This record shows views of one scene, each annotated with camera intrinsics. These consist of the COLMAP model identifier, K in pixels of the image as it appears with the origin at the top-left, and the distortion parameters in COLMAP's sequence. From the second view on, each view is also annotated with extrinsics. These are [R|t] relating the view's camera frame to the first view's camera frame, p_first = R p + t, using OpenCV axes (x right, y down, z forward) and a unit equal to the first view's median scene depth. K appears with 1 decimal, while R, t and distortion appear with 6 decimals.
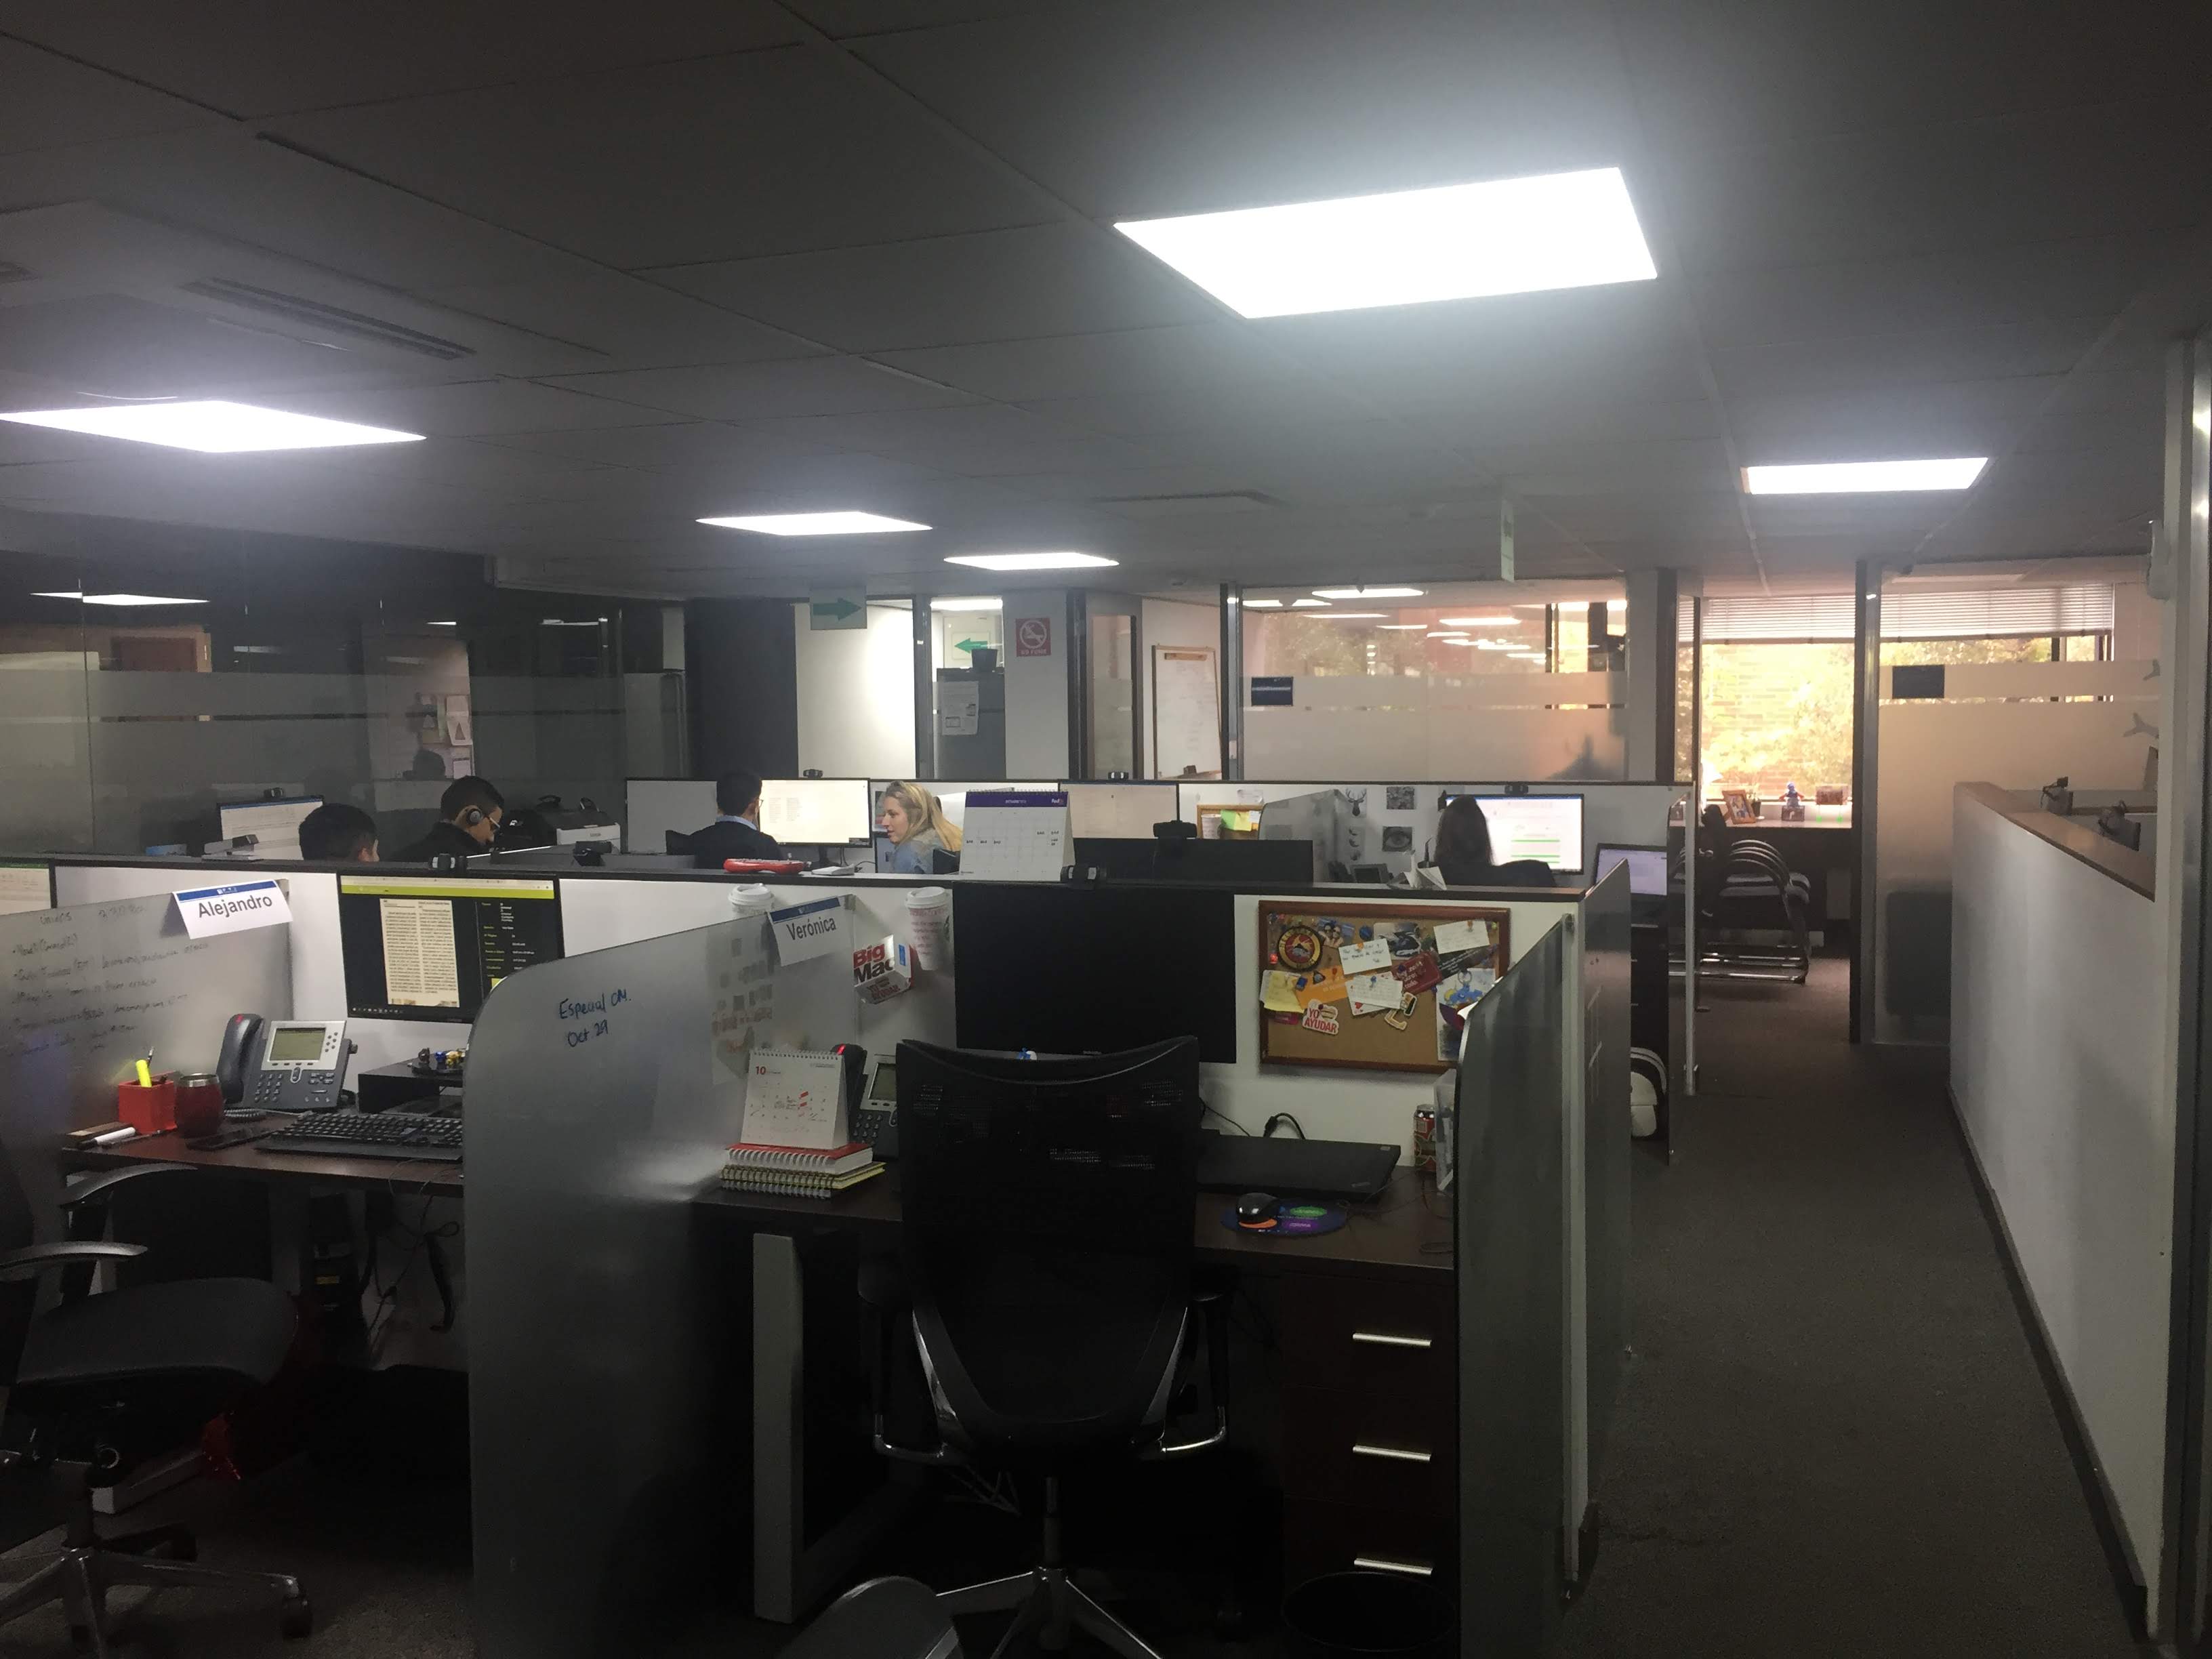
lens RADIAL K [[1921.9, 0, 1095.9], [0, 1921.9, 835.2], [0, 0, 1]] dist [0.065728, -0.093207]
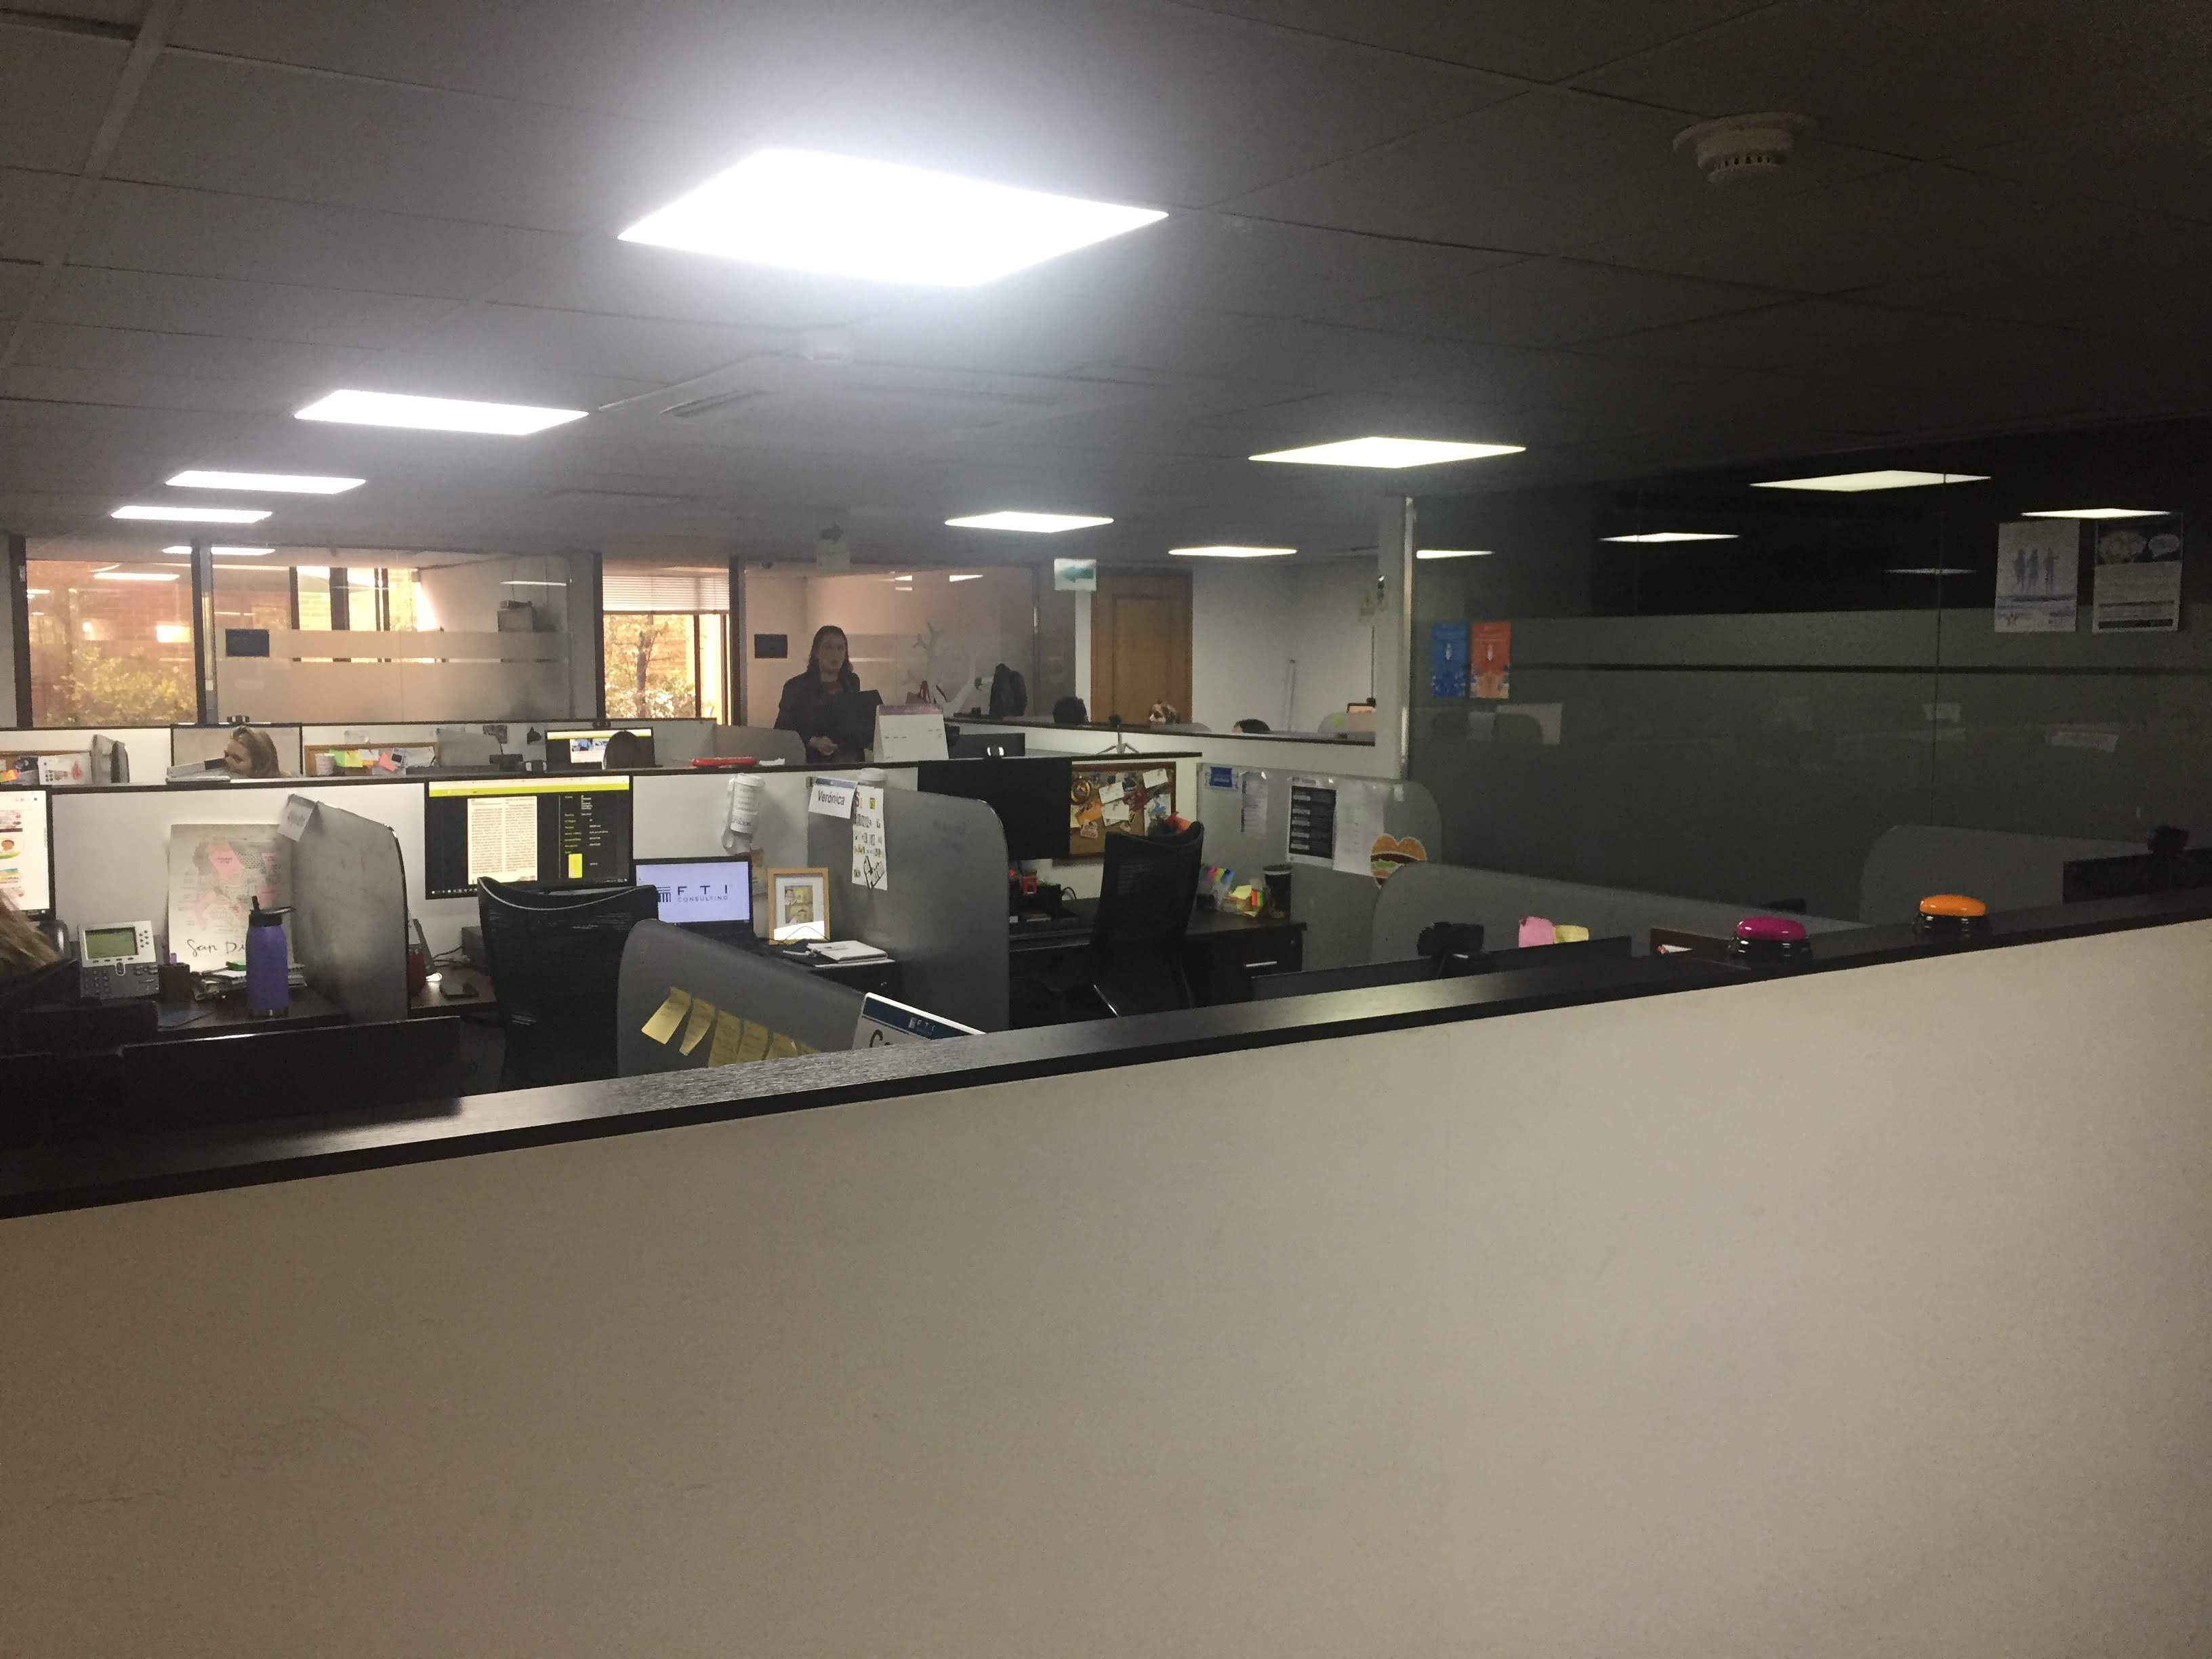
lens RADIAL K [[1921.9, 0, 1091.6], [0, 1921.9, 829.4], [0, 0, 1]] dist [0.065728, -0.093207]
pose [[0.613119, -0.058880, 0.787793, -1.104024], [0.048003, 0.998153, 0.037243, 0.025398], [-0.788530, 0.014982, 0.614813, -0.073258]]
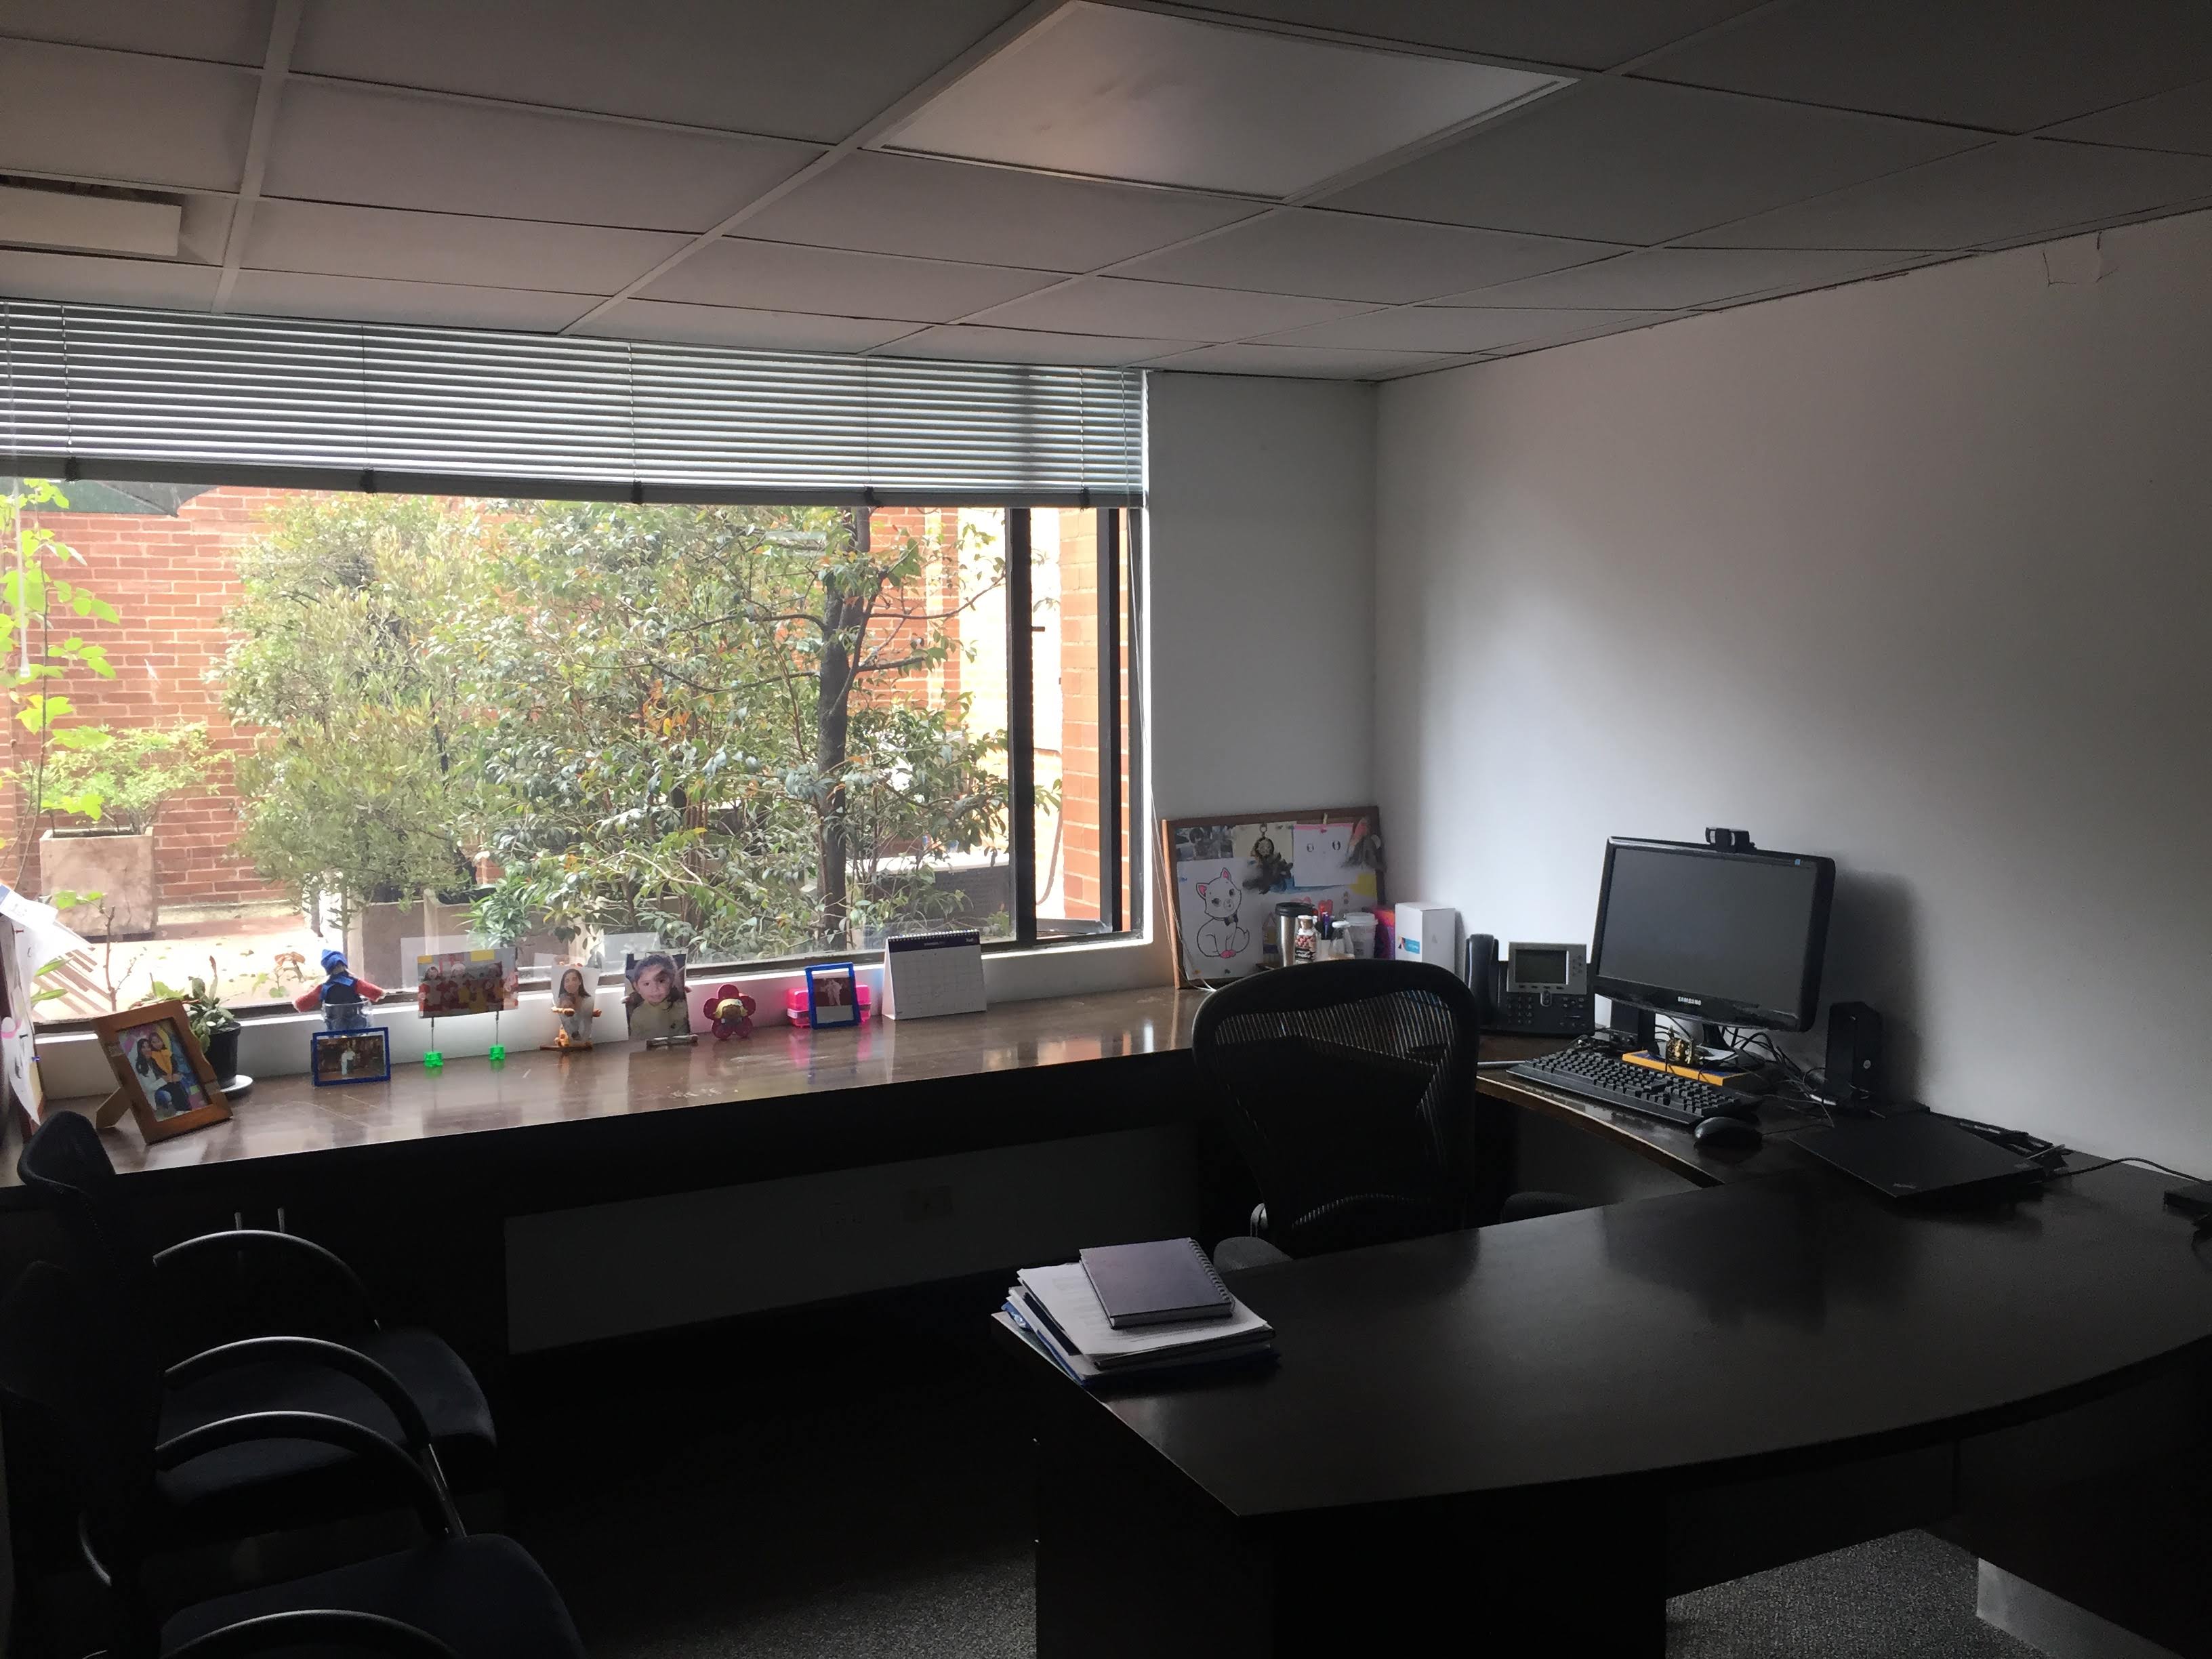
lens RADIAL K [[1921.9, 0, 1103.5], [0, 1921.9, 835.9], [0, 0, 1]] dist [0.065728, -0.093207]
pose [[0.697300, -0.062569, 0.714044, 0.667987], [0.047282, 0.998028, 0.041280, -0.150470], [-0.715219, 0.004976, 0.698883, 2.057808]]
